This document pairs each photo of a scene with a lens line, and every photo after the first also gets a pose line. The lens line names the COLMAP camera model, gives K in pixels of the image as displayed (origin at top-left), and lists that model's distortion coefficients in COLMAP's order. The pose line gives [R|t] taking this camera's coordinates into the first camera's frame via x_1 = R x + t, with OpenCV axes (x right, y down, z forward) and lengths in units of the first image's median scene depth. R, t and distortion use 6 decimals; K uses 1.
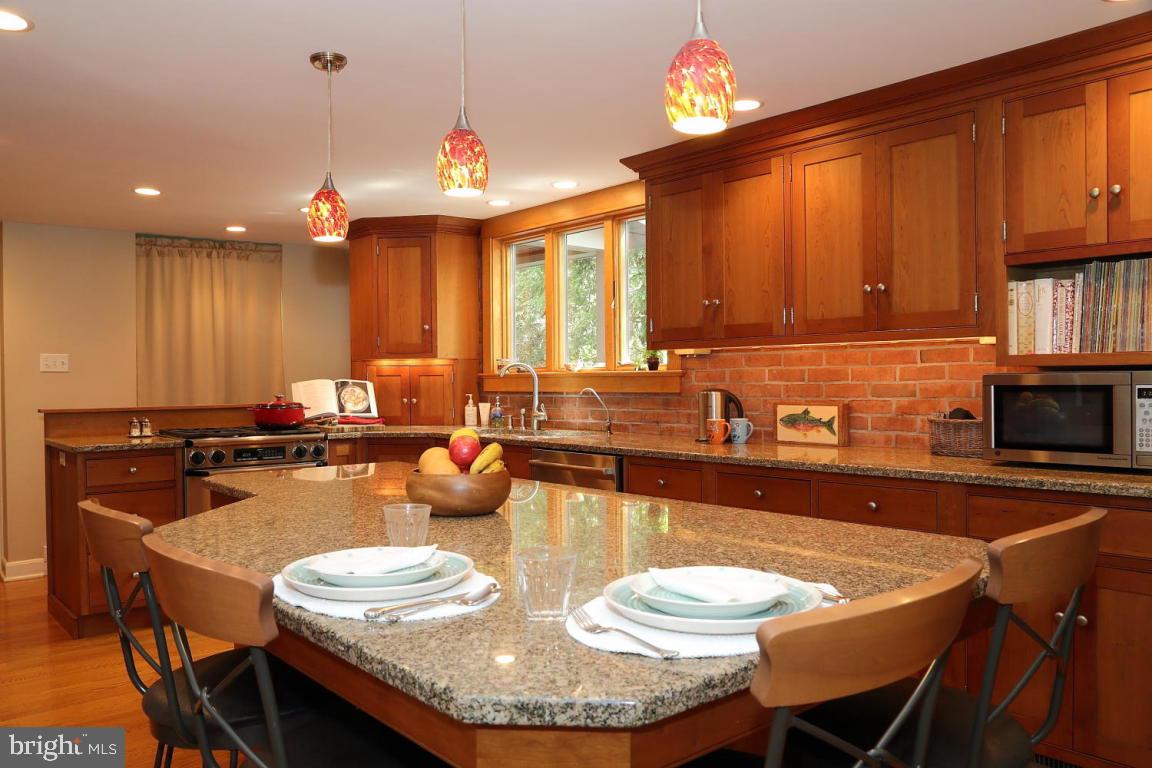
lens RADIAL K [[887.6, 0, 570.7], [0, 887.6, 385.3], [0, 0, 1]] dist [-0.084459, 0.076449]
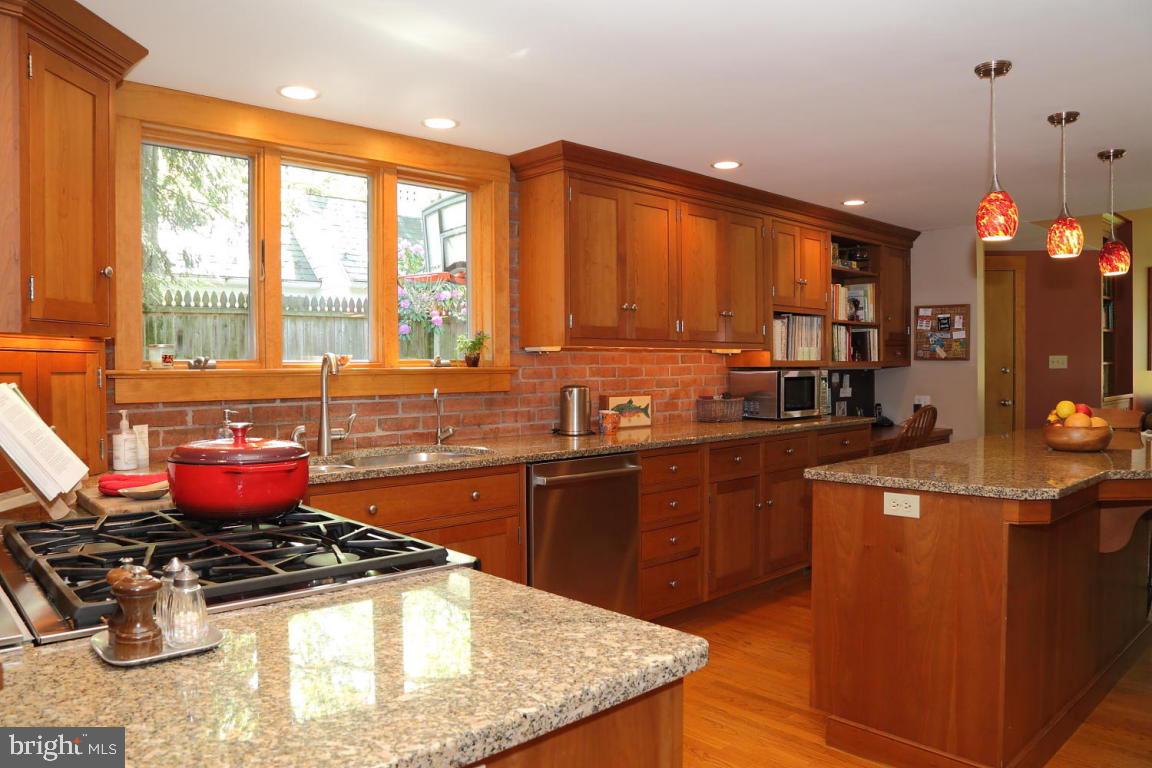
lens RADIAL K [[812.7, 0, 576.0], [0, 812.7, 384.0], [0, 0, 1]] dist [-0.123403, 0.078262]
pose [[-0.051530, -0.009252, 0.998629, -0.779706], [0.016787, 0.999808, 0.010129, -0.006610], [-0.998530, 0.017286, -0.051365, 1.016493]]
